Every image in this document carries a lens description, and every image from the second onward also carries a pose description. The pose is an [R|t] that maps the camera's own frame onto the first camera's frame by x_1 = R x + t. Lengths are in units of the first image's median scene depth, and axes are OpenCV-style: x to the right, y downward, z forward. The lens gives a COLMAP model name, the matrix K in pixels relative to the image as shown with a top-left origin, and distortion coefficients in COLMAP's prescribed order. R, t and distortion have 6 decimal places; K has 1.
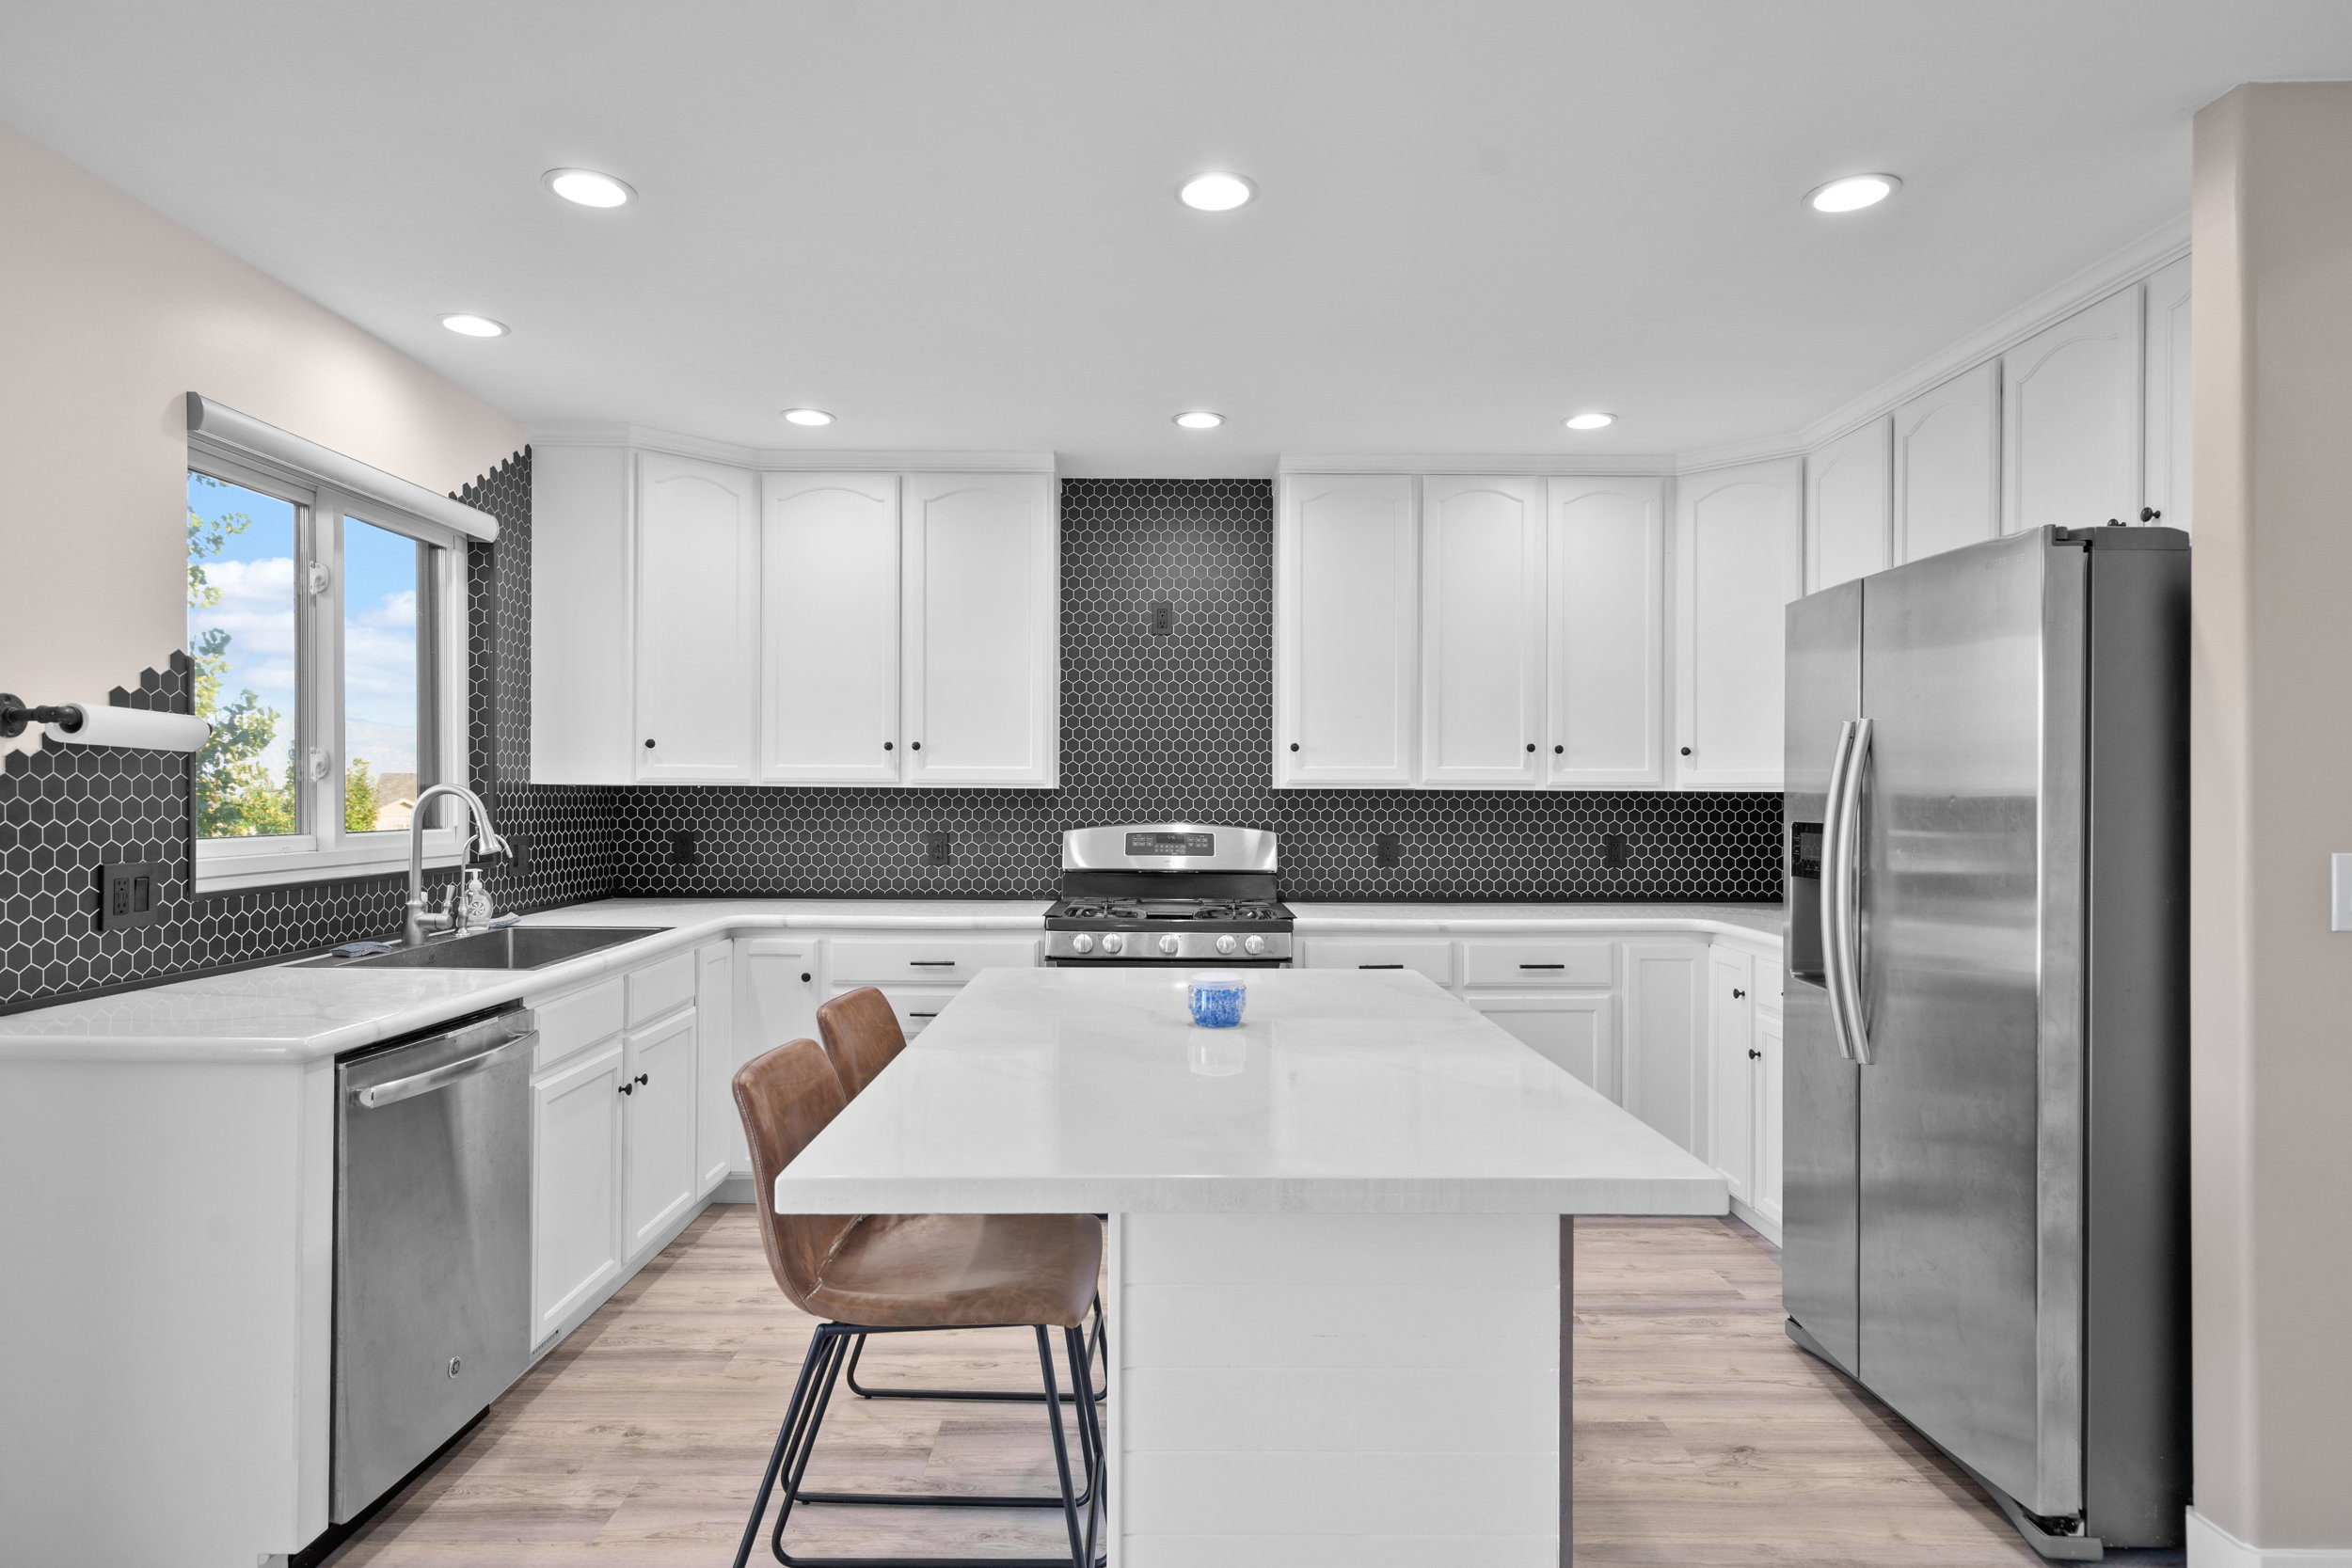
lens RADIAL K [[1294.2, 0, 1165.7], [0, 1294.2, 787.8], [0, 0, 1]] dist [0.000320, 0.003899]
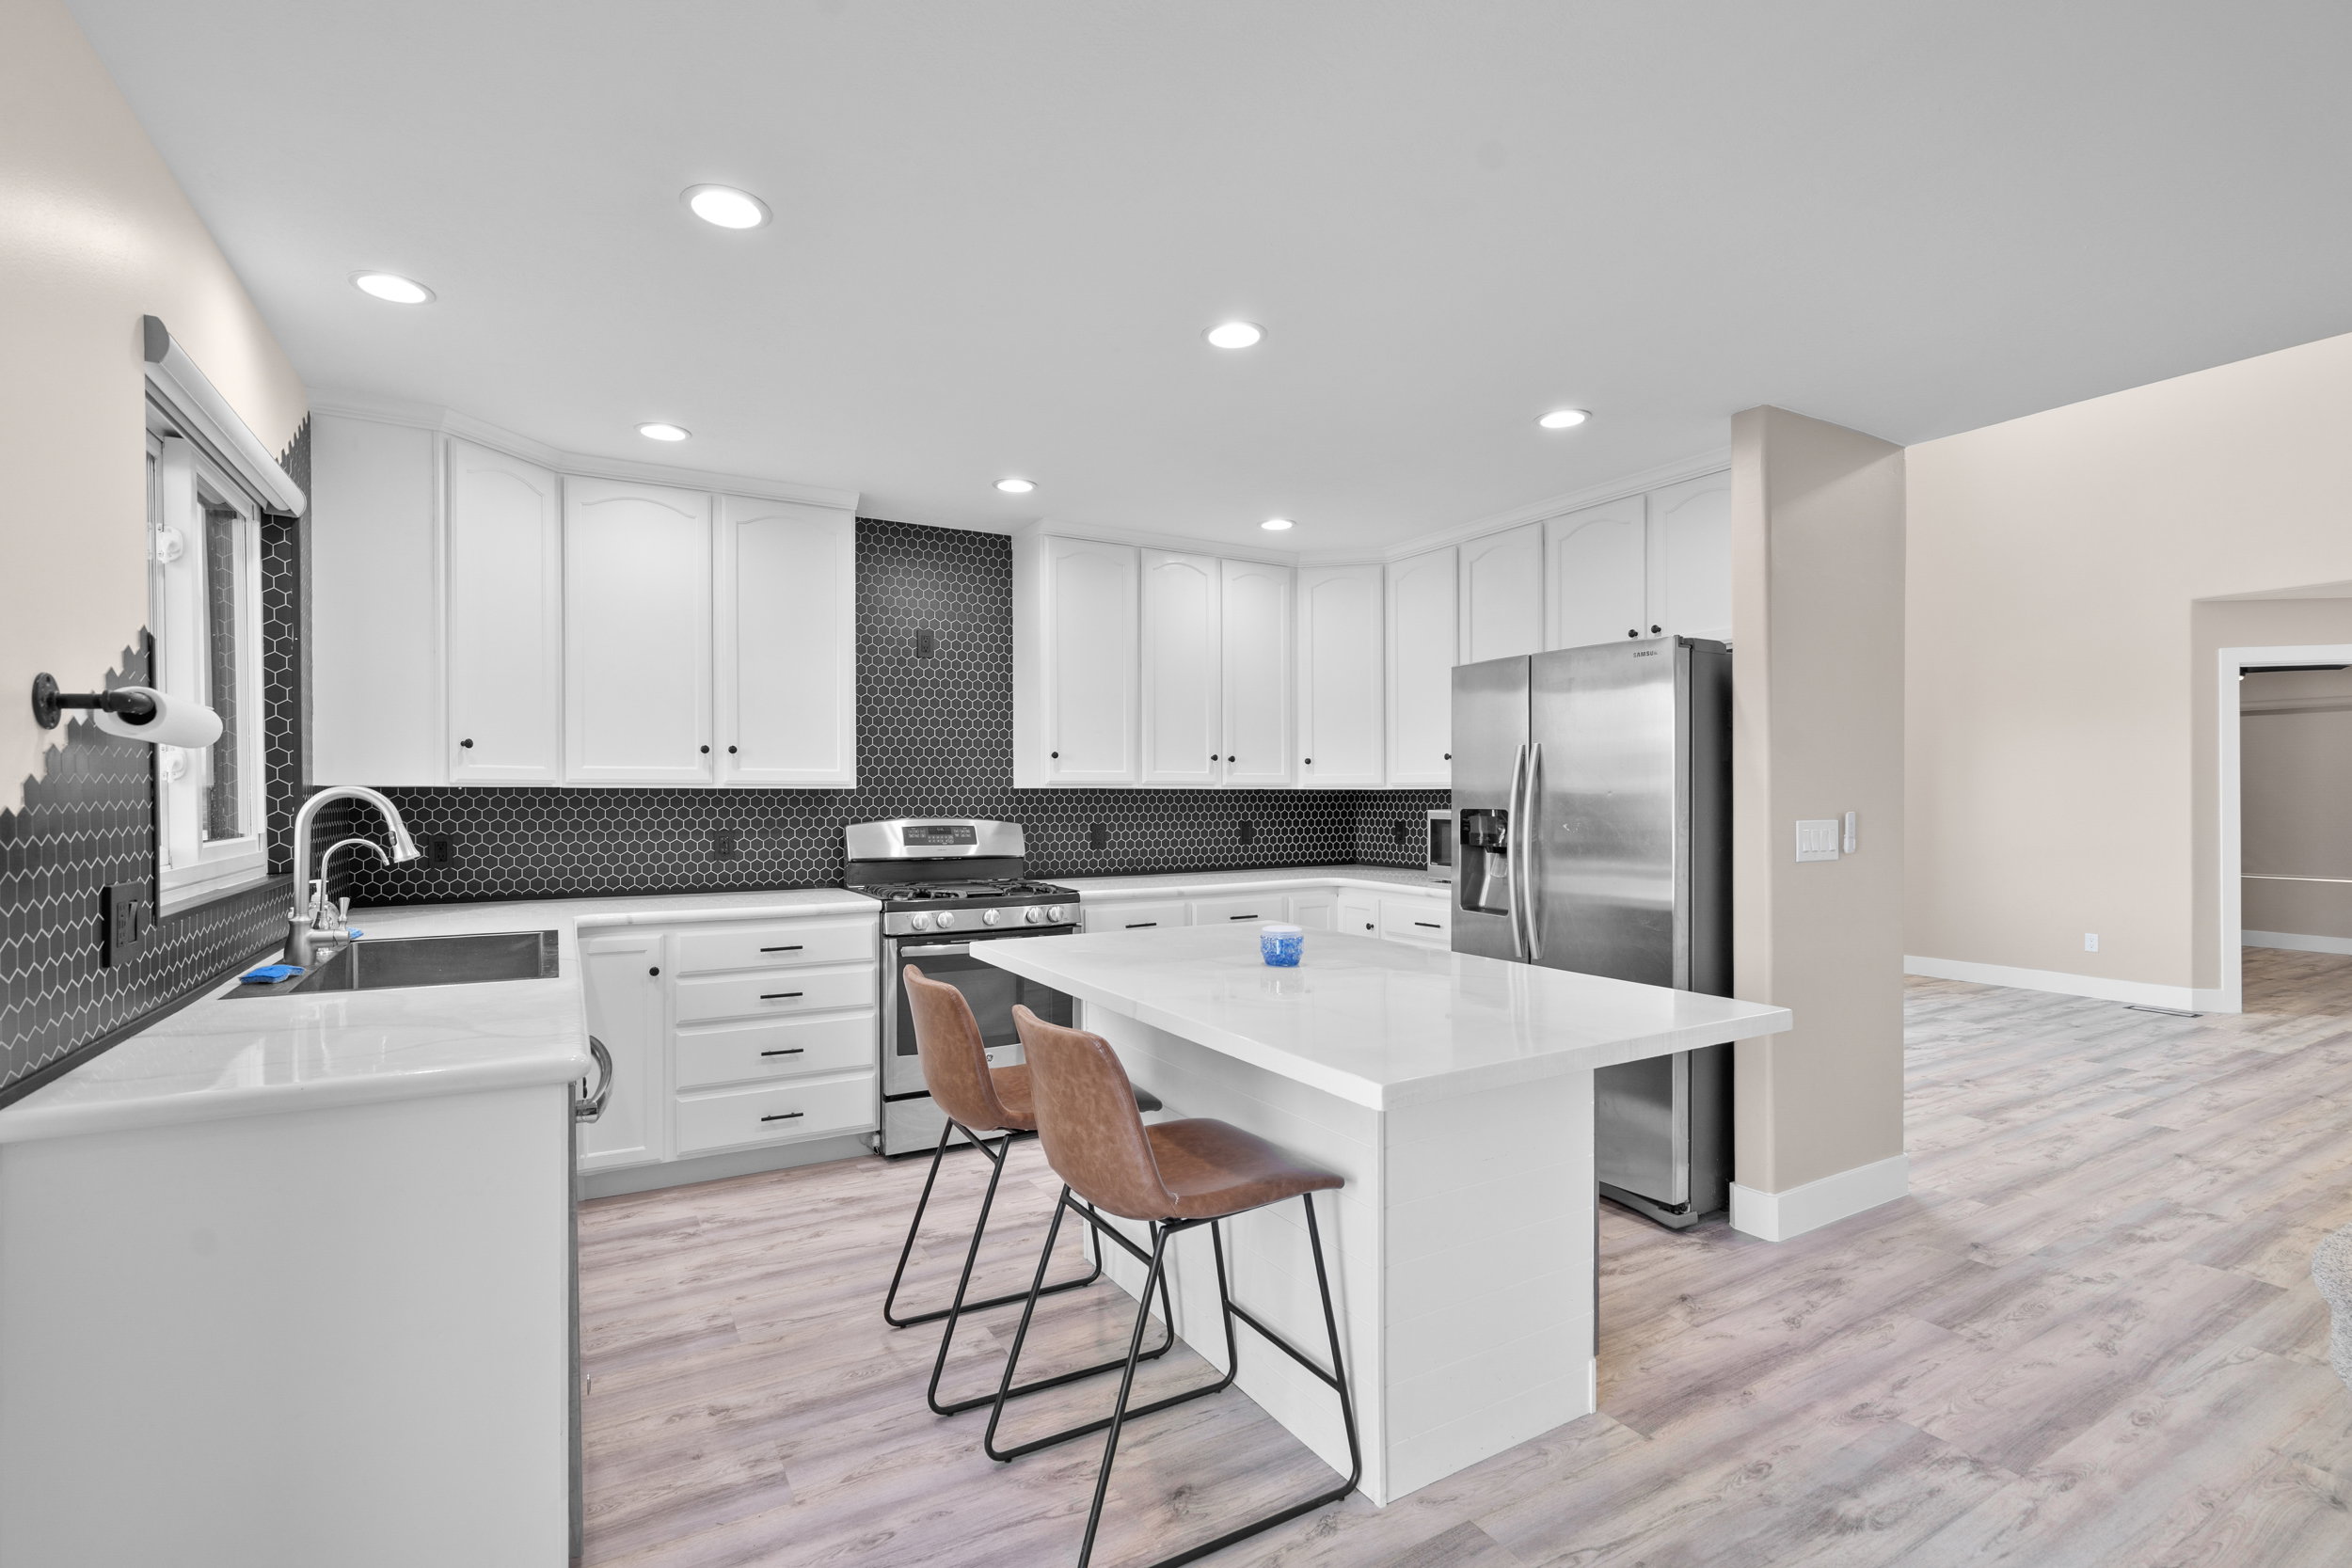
lens RADIAL K [[1071.9, 0, 1160.1], [0, 1071.9, 793.4], [0, 0, 1]] dist [-0.003198, -0.000488]
pose [[0.868613, -0.005250, 0.495463, -0.341355], [0.002255, 0.999975, 0.006642, -0.001094], [-0.495486, -0.004652, 0.868604, 0.053026]]
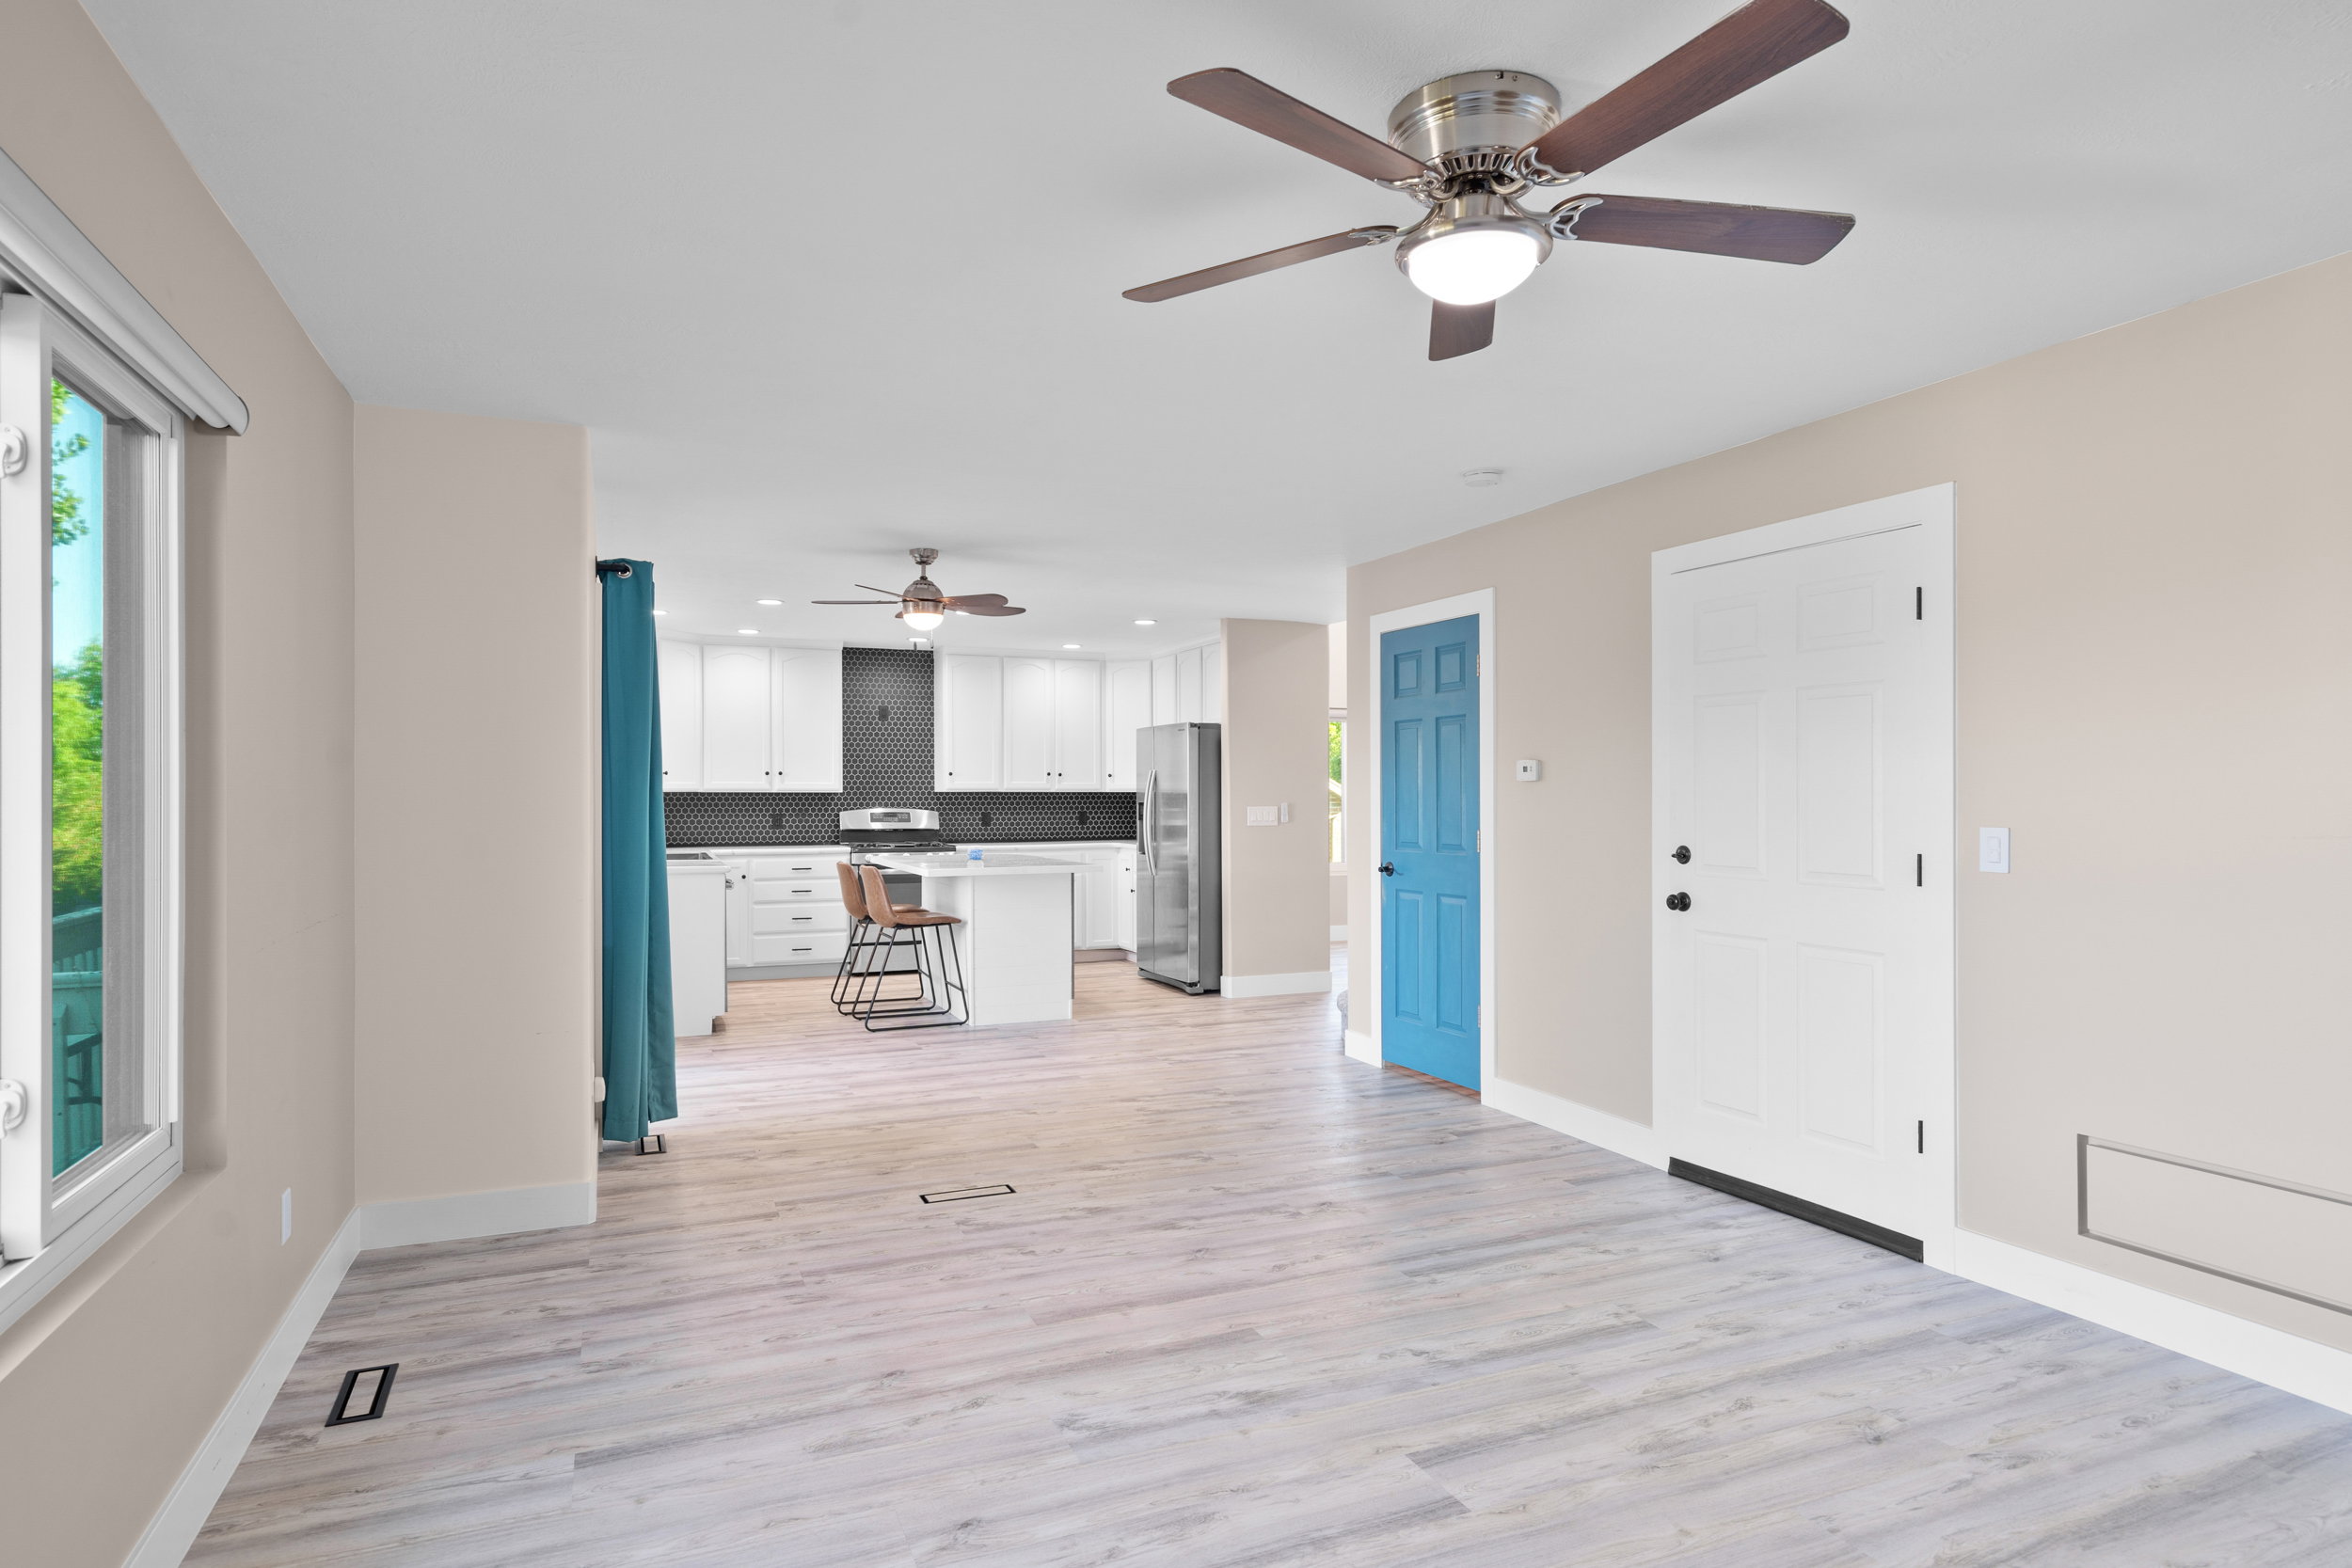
lens RADIAL K [[1294.2, 0, 1166.5], [0, 1294.2, 785.6], [0, 0, 1]] dist [0.000320, 0.003899]
pose [[0.921778, -0.003904, 0.387699, -0.460944], [0.004185, 0.999991, 0.000118, -0.009394], [-0.387696, 0.001514, 0.921786, -1.335885]]
